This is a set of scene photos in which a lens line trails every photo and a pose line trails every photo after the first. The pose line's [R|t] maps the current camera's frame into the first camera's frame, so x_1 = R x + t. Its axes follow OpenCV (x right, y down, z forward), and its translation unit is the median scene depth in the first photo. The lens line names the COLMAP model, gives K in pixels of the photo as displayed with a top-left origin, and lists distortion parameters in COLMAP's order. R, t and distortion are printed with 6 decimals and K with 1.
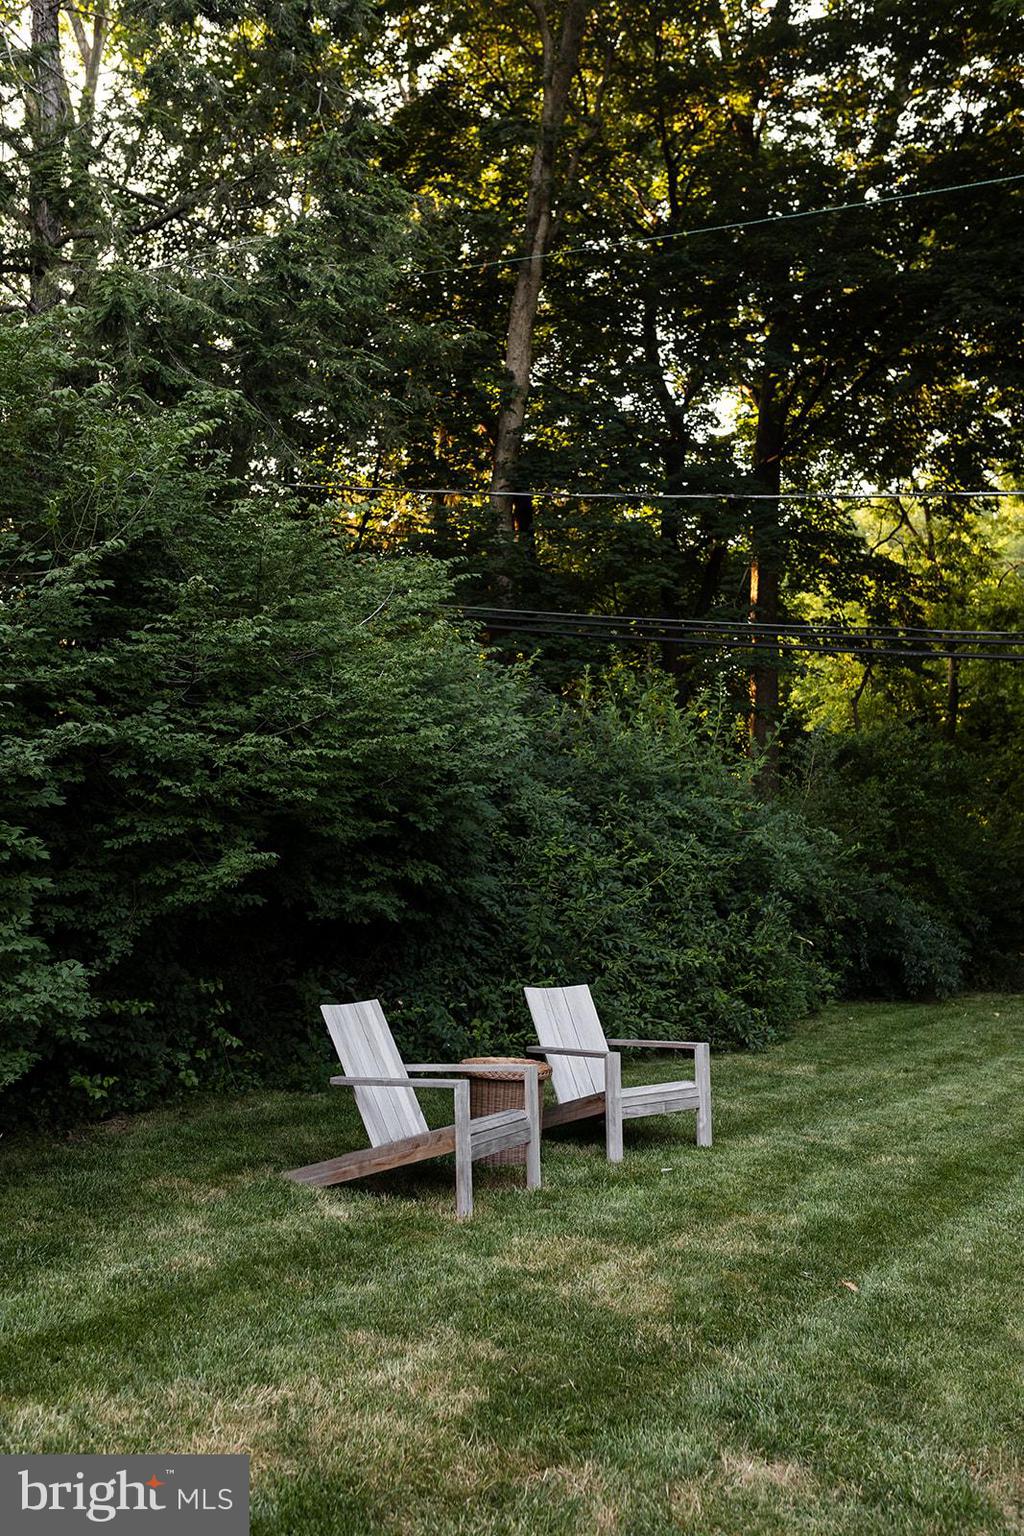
lens RADIAL K [[1450.2, 0, 512.0], [0, 1450.2, 768.0], [0, 0, 1]] dist [-0.005680, 0.008810]
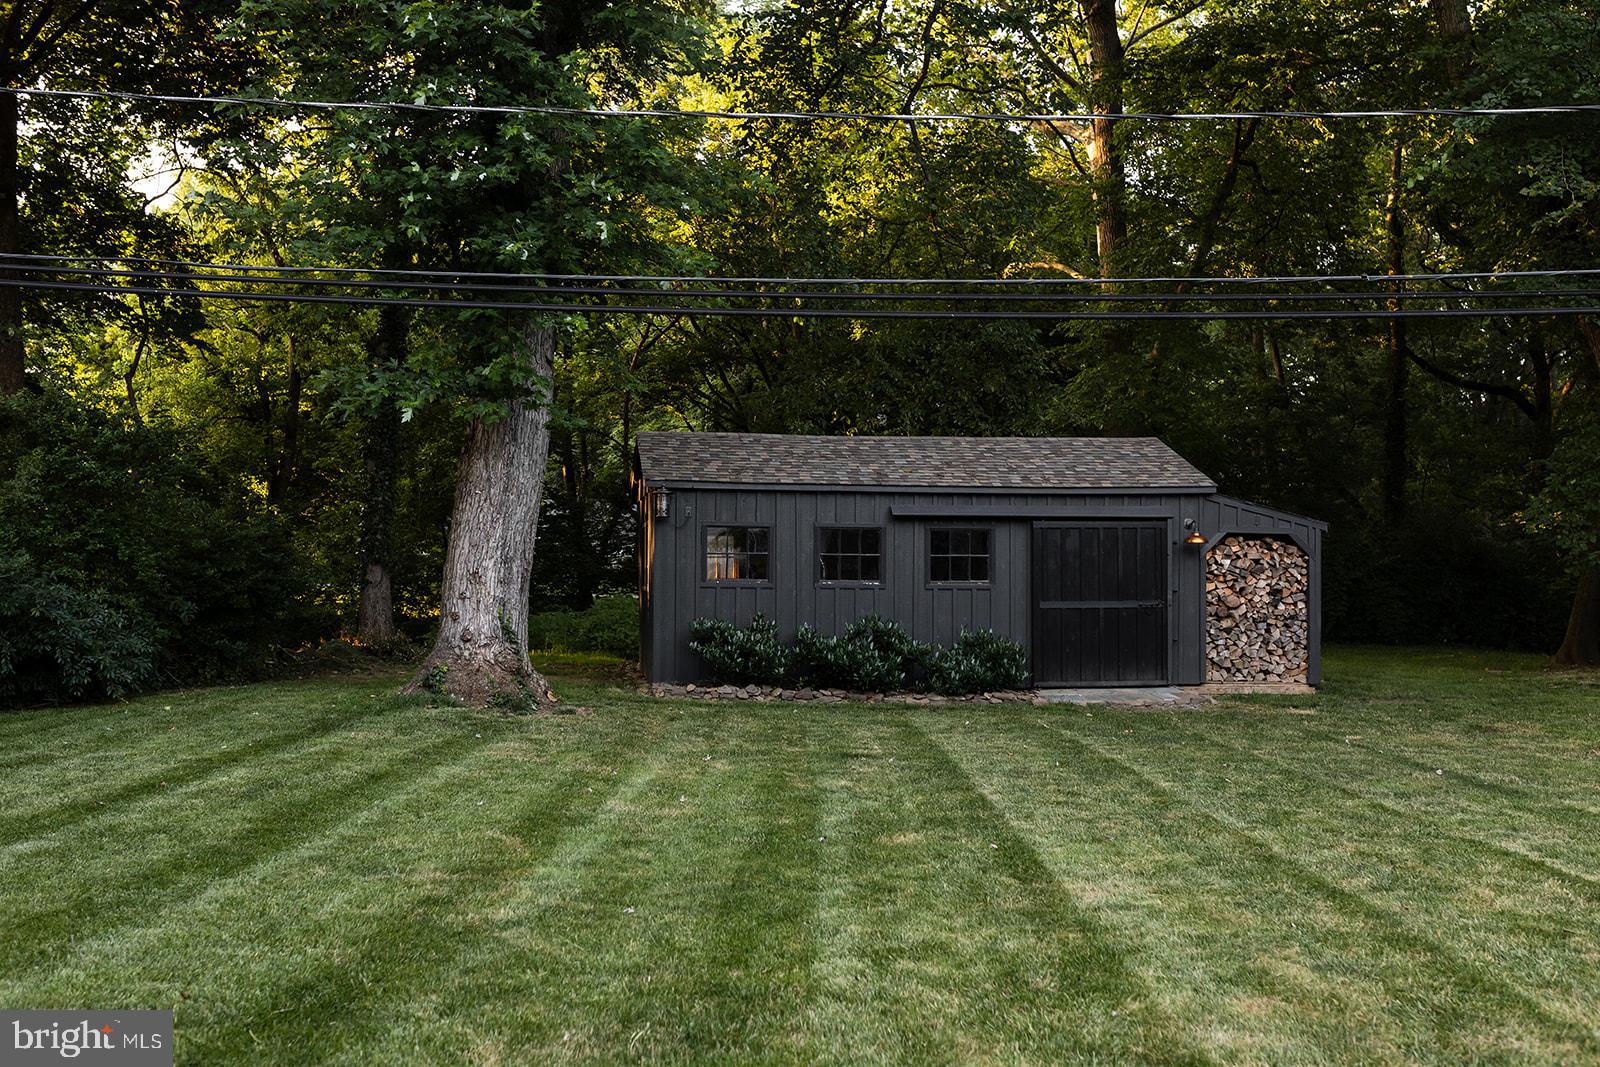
lens RADIAL K [[1510.6, 0, 800.0], [0, 1510.6, 533.5], [0, 0, 1]] dist [-0.005680, 0.008810]
pose [[0.846746, -0.045773, 0.530025, 0.218911], [0.023813, 0.998554, 0.048192, 0.034479], [-0.531465, -0.028185, 0.846611, 0.017684]]
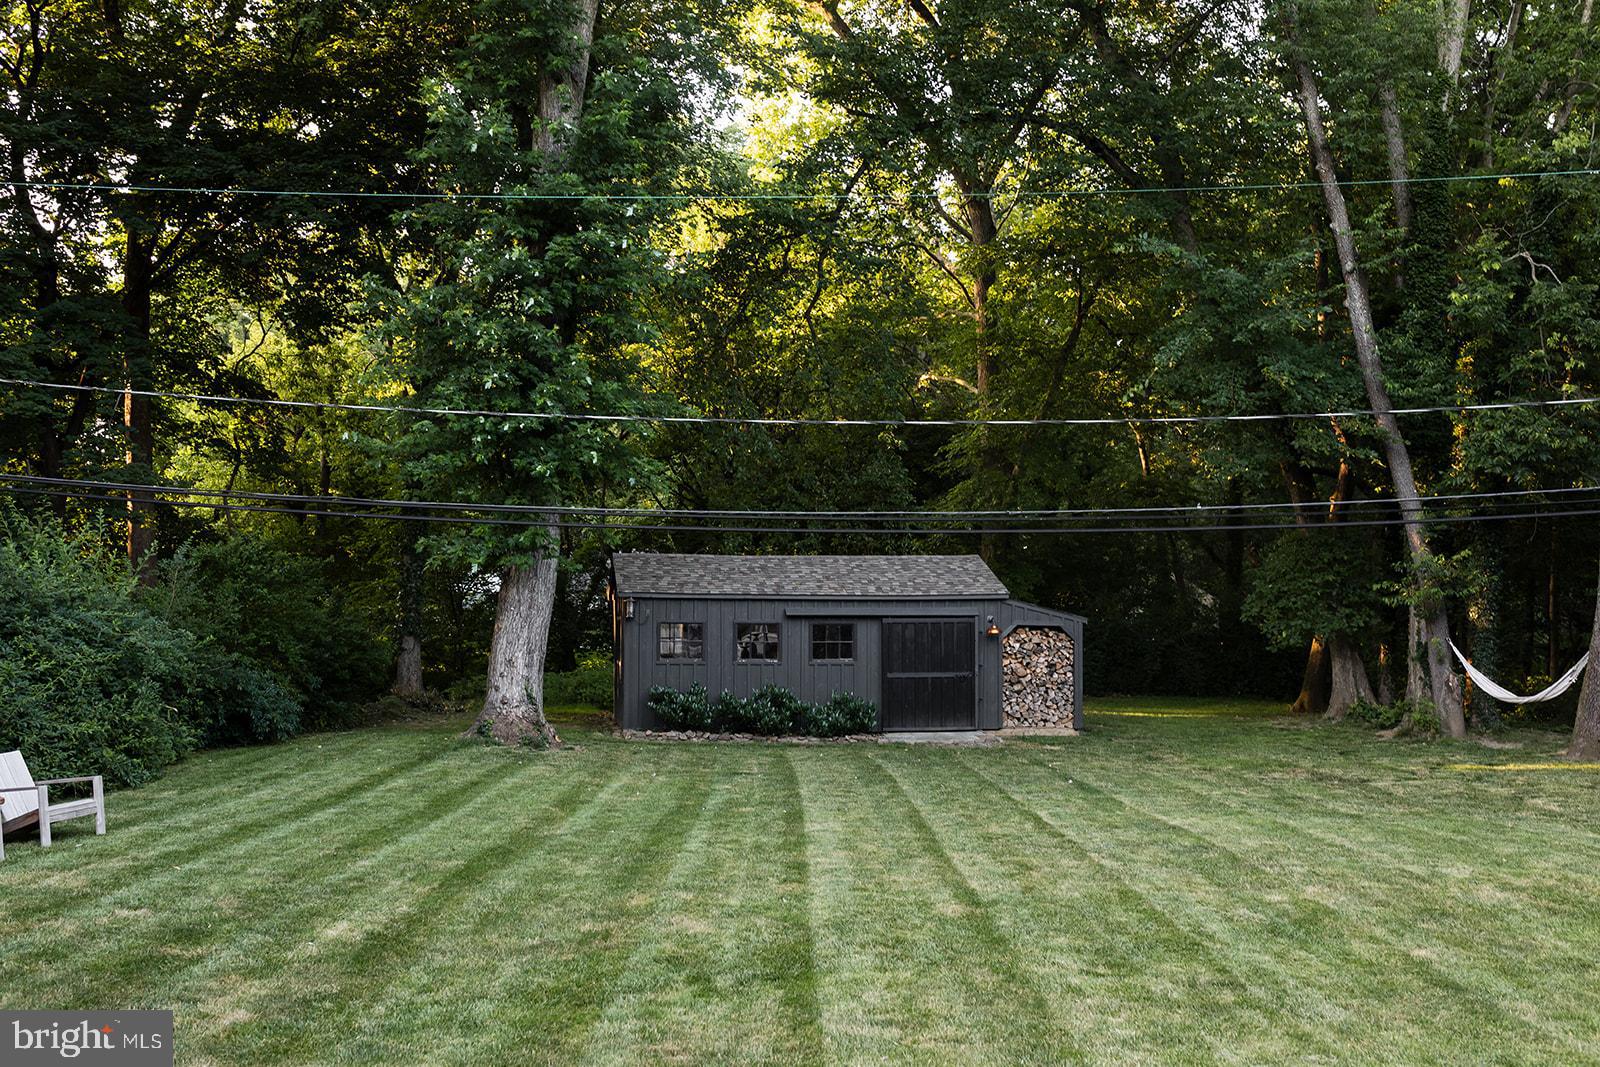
lens RADIAL K [[1510.6, 0, 800.0], [0, 1510.6, 533.5], [0, 0, 1]] dist [-0.005680, 0.008810]
pose [[0.837220, -0.032241, 0.545915, -0.089531], [0.023166, 0.999455, 0.023498, -0.077696], [-0.546375, -0.007026, 0.837511, -0.612375]]
